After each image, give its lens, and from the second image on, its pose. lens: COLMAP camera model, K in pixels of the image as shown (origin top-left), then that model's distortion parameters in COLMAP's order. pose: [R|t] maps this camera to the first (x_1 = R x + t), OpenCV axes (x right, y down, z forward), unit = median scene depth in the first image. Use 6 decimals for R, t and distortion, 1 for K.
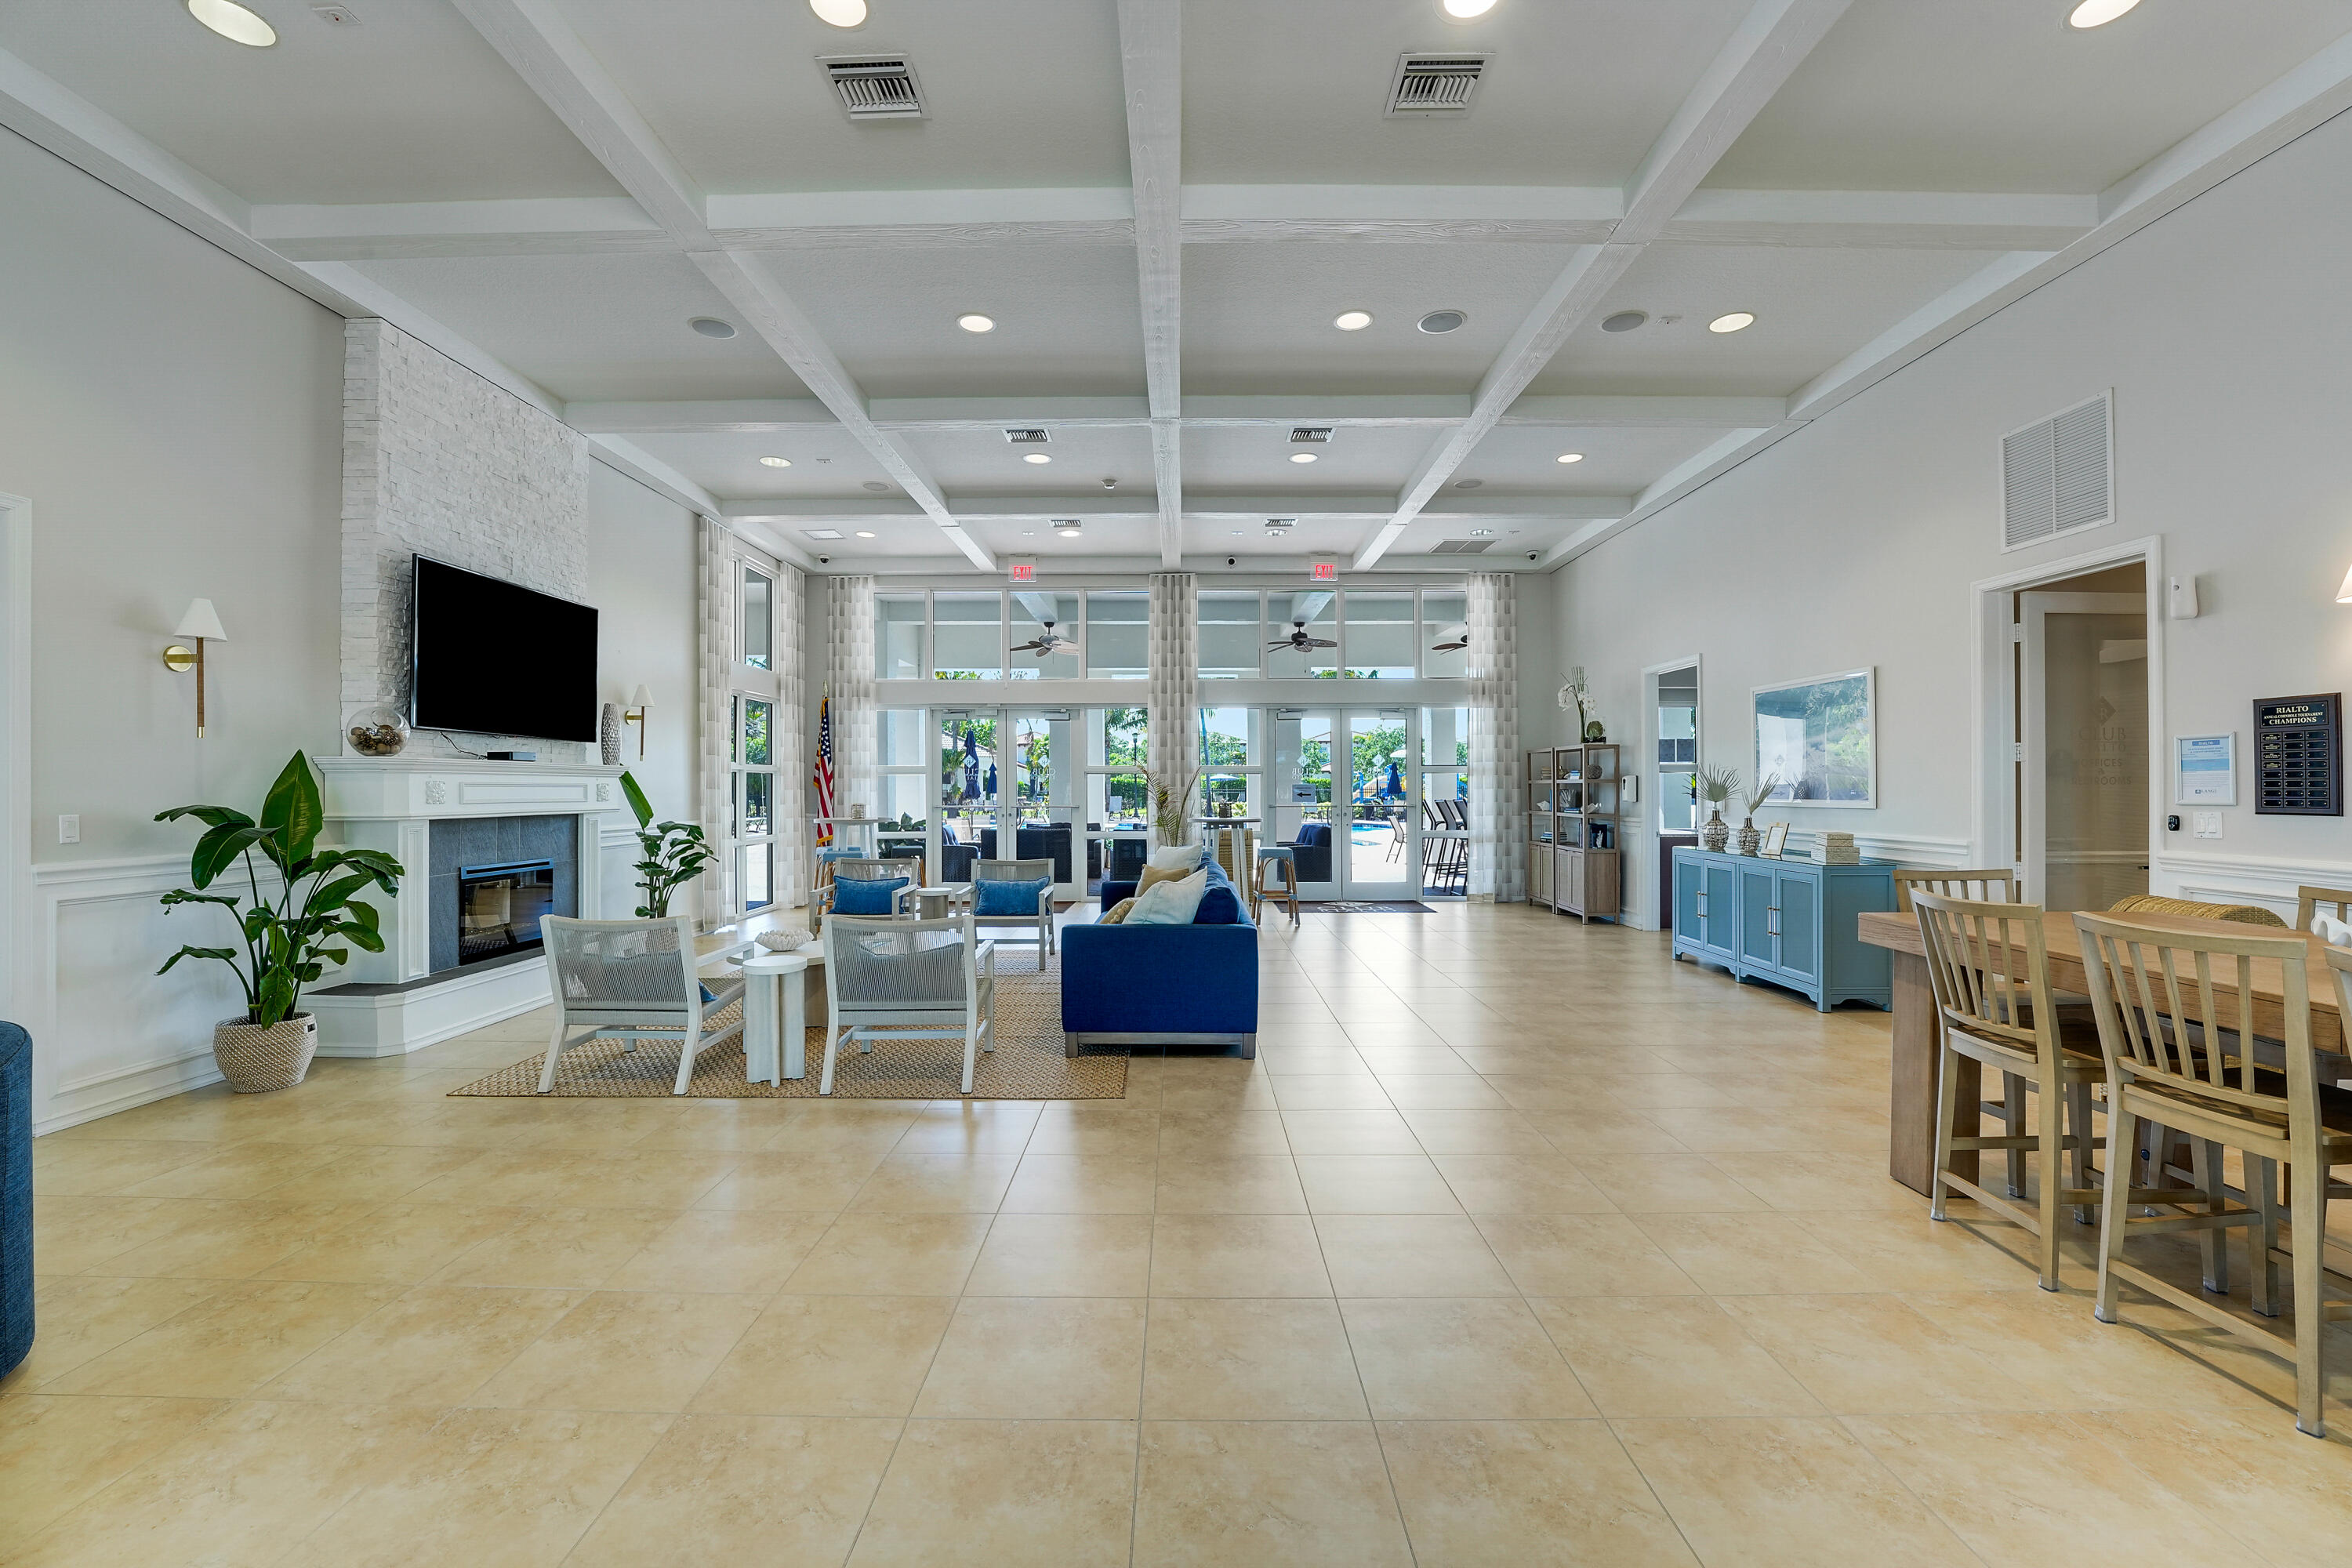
lens RADIAL K [[953.4, 0, 1176.0], [0, 953.4, 784.0], [0, 0, 1]] dist [-0.025107, -0.000098]
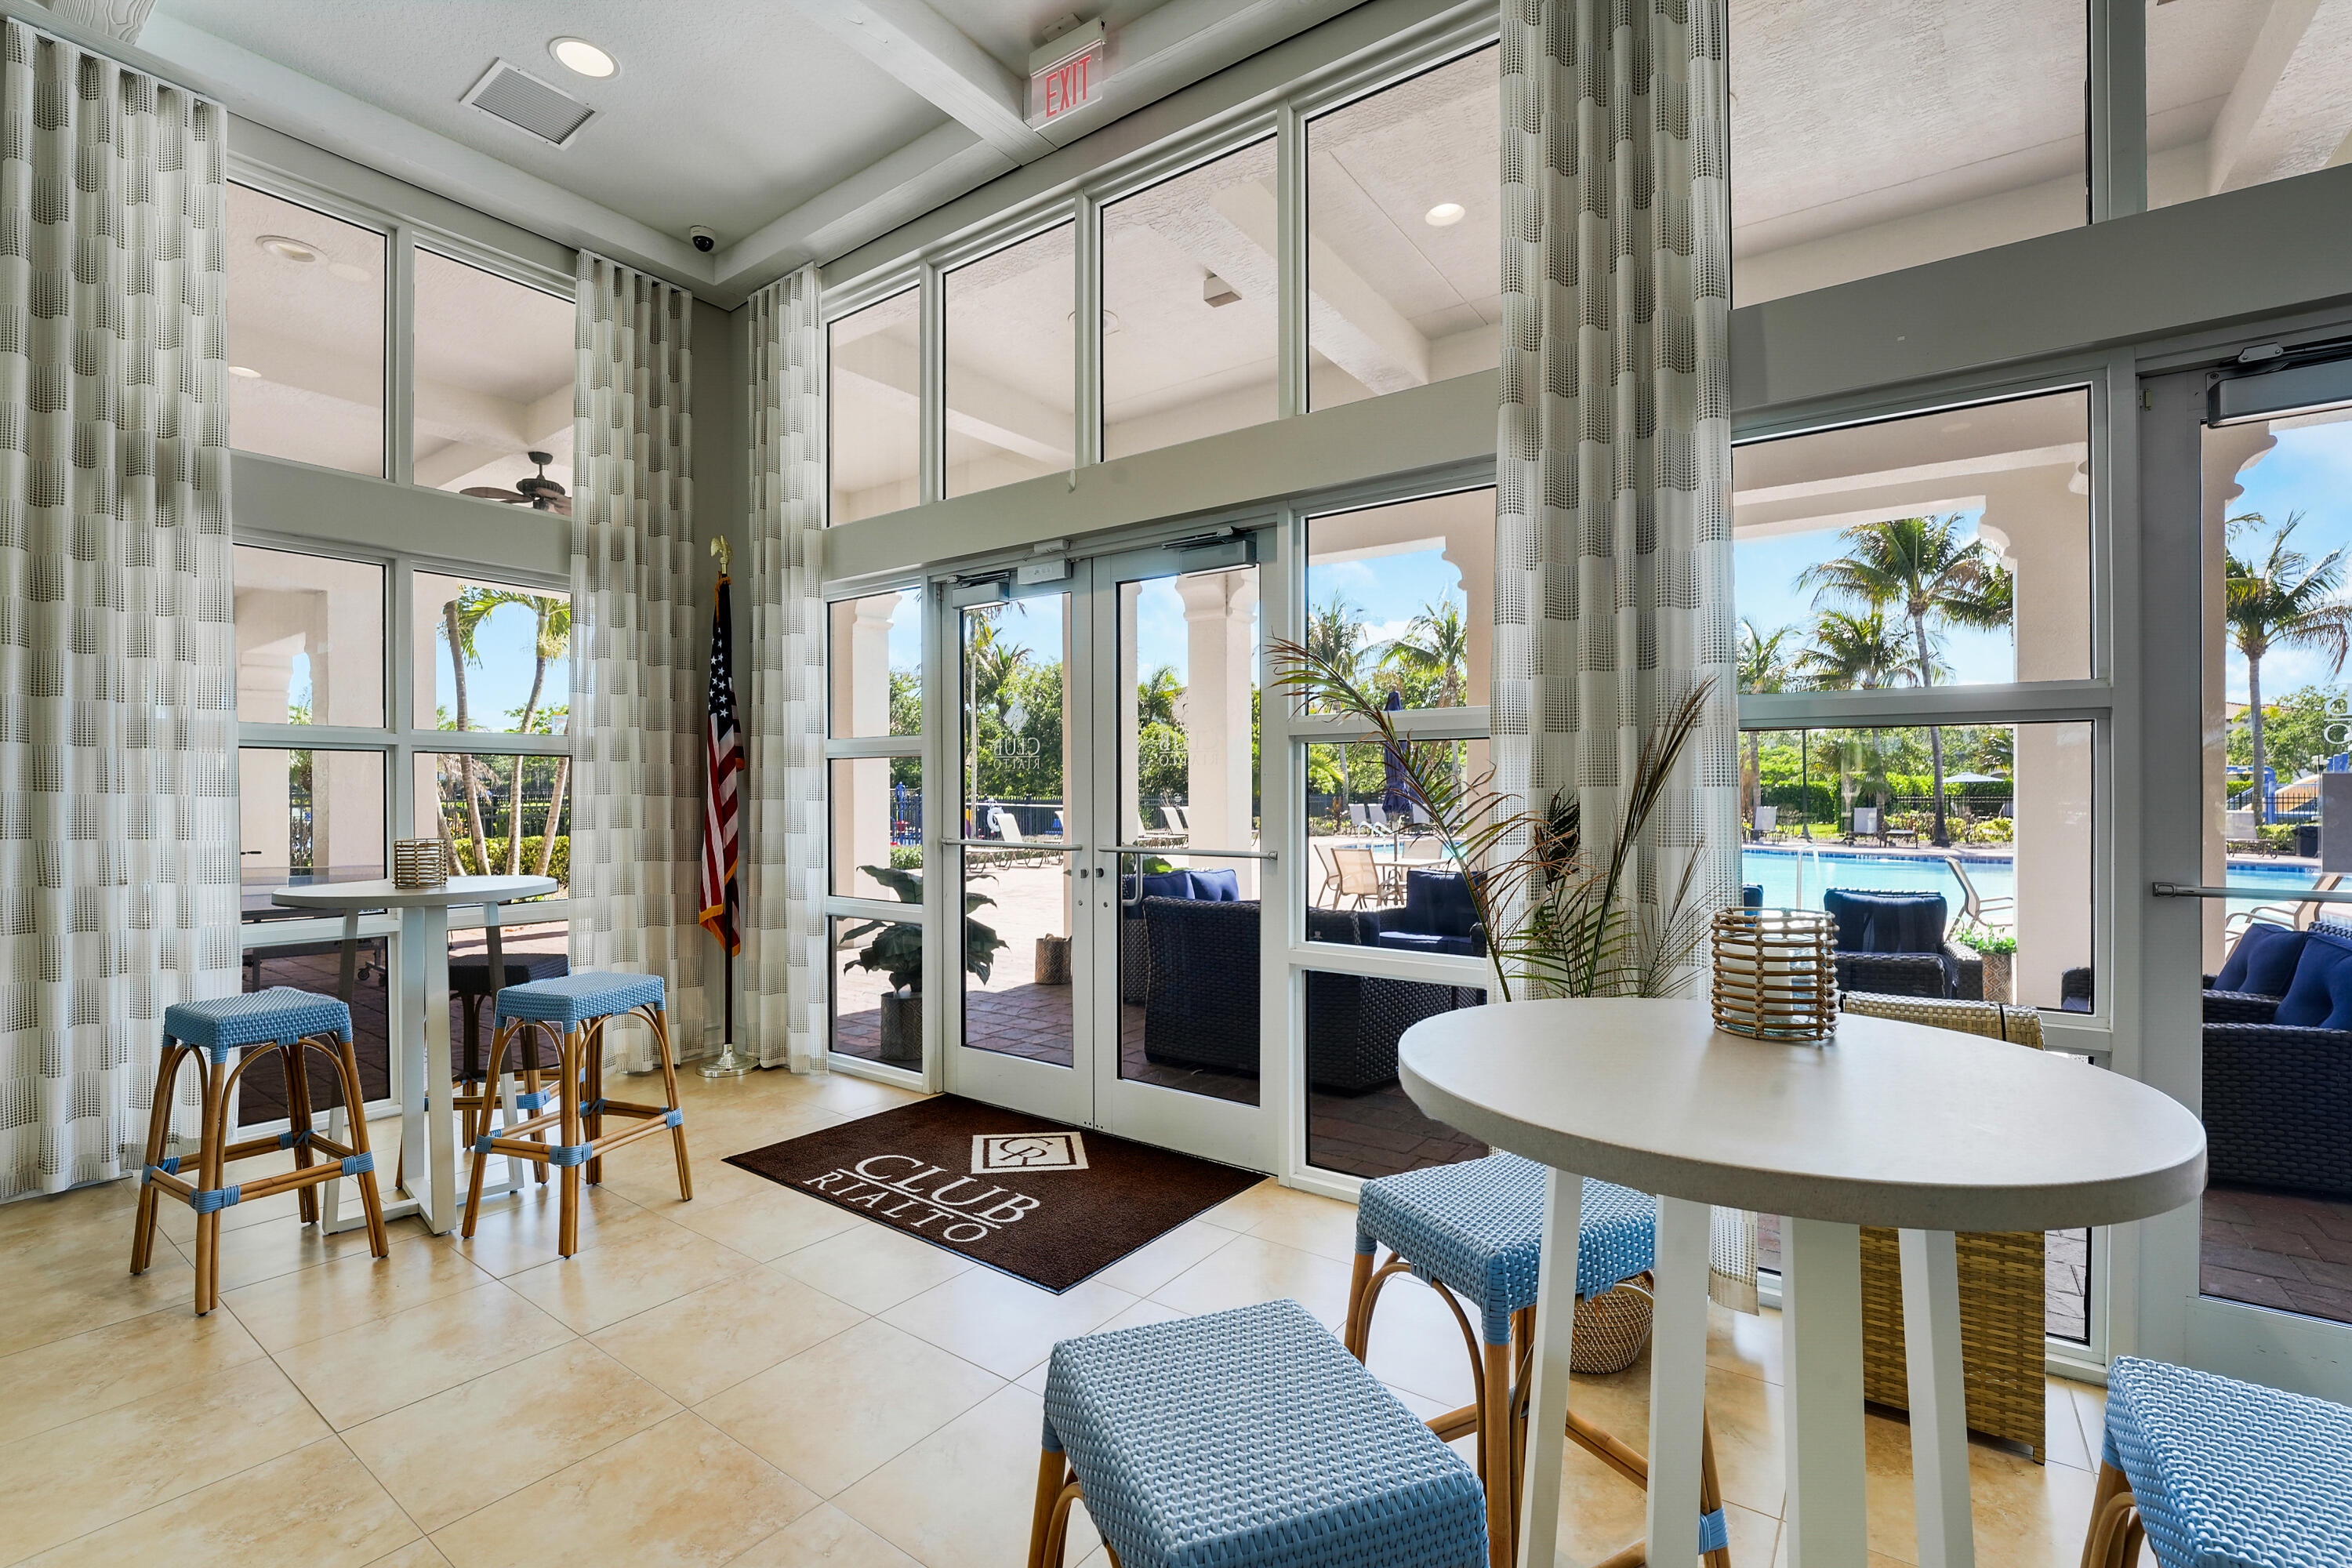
lens RADIAL K [[1031.4, 0, 1176.0], [0, 1031.4, 784.0], [0, 0, 1]] dist [-0.029703, -0.000252]
pose [[0.816059, -0.001205, -0.577967, 0.095527], [-0.001544, 0.999990, -0.004265, 0.004684], [0.577966, 0.004373, 0.816049, 1.293427]]
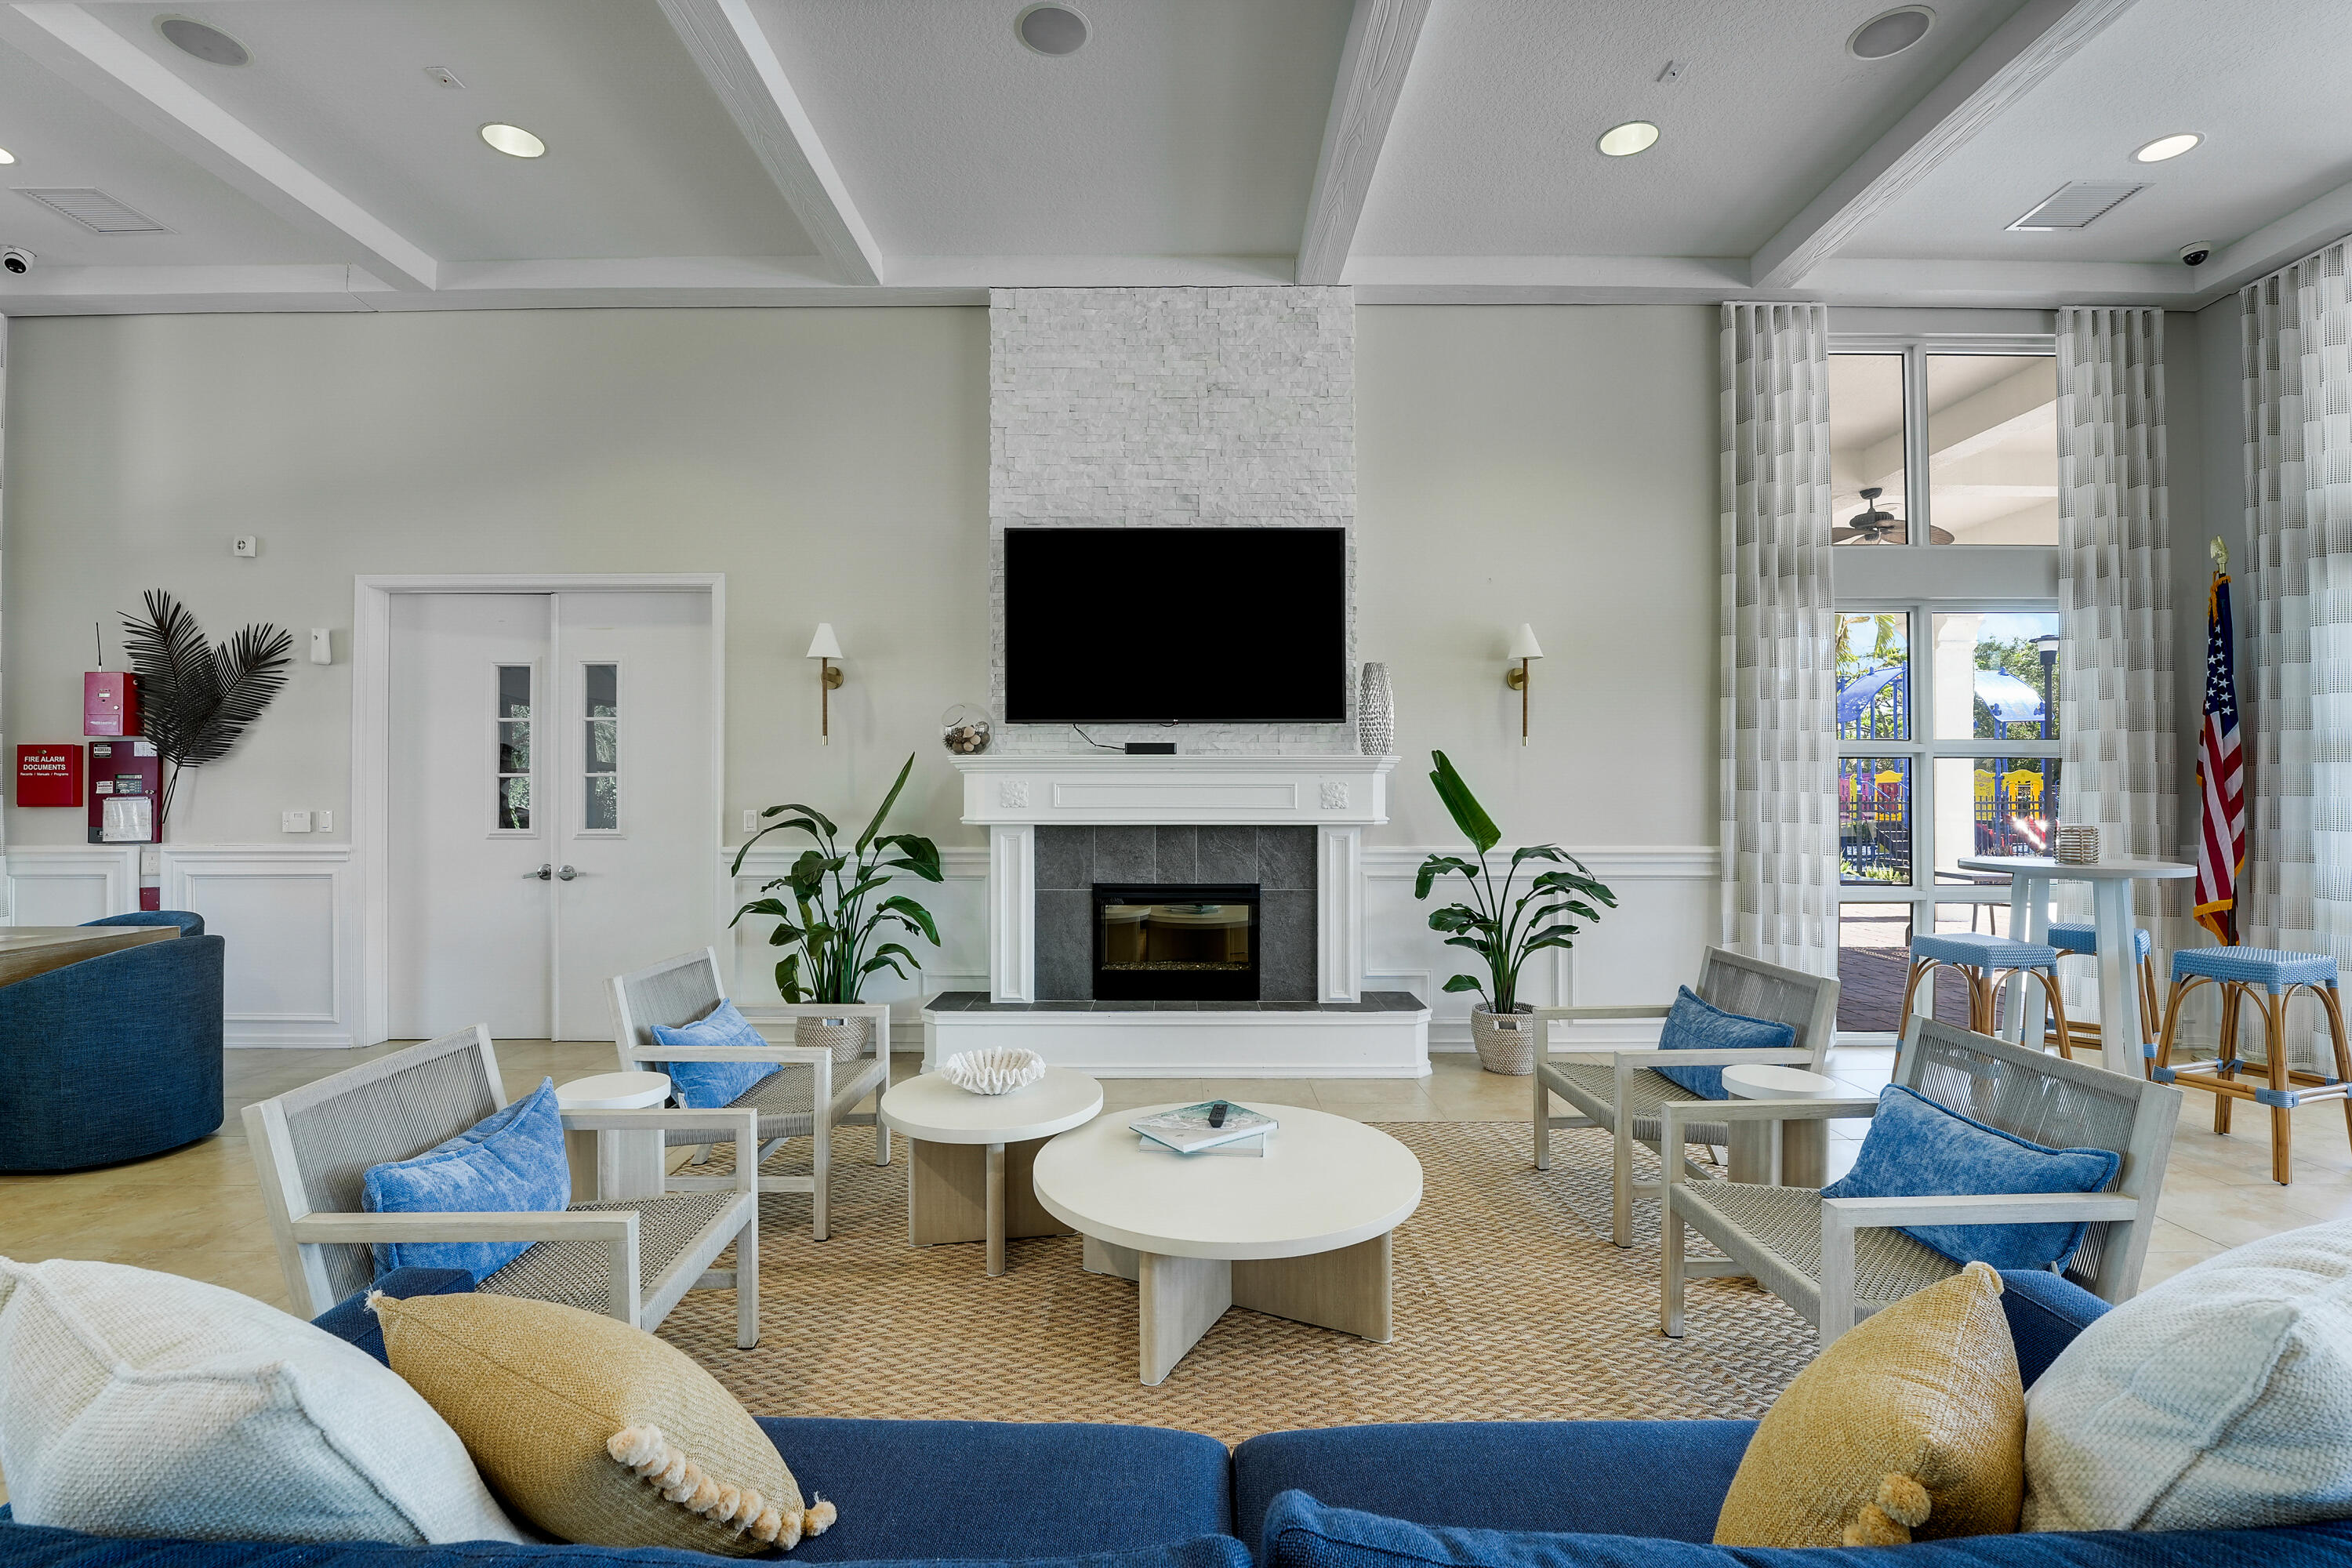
lens RADIAL K [[1041.1, 0, 1168.5], [0, 1041.1, 775.1], [0, 0, 1]] dist [-0.019568, 0.000213]
pose [[0.002345, -0.015234, -0.999881, 0.144456], [0.004829, 0.999872, -0.015223, 0.005399], [0.999986, -0.004792, 0.002419, 0.913958]]
